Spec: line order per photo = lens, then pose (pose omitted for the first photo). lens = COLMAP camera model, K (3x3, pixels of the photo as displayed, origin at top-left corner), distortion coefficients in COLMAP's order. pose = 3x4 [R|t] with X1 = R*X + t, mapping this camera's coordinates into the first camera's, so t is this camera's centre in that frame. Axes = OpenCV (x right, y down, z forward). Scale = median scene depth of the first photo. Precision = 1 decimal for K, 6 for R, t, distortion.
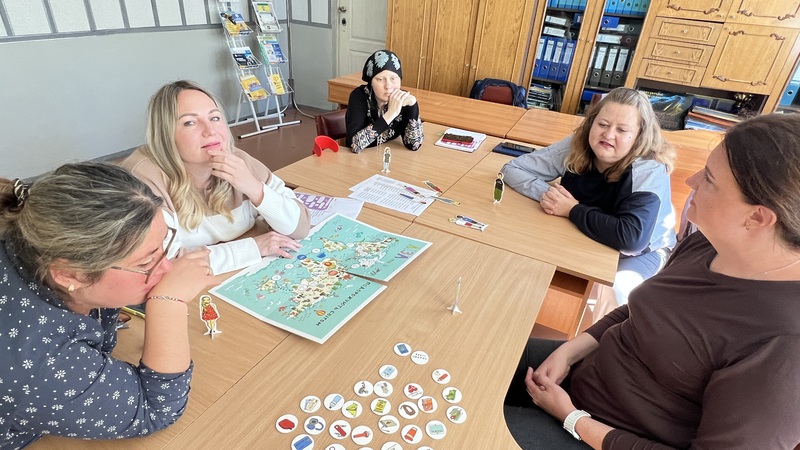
lens RADIAL K [[447.1, 0, 398.8], [0, 447.1, 224.0], [0, 0, 1]] dist [0.004604, -0.000247]
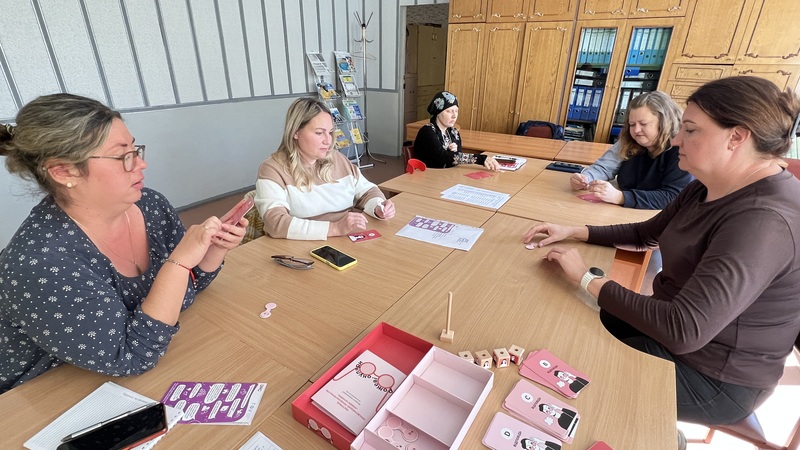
lens RADIAL K [[383.3, 0, 399.0], [0, 383.3, 223.9], [0, 0, 1]] dist [0.002410, -0.000634]
pose [[0.994985, -0.018007, -0.098393, -0.060990], [0.007847, 0.994682, -0.102692, 0.061498], [0.099719, 0.101405, 0.989835, -0.054017]]
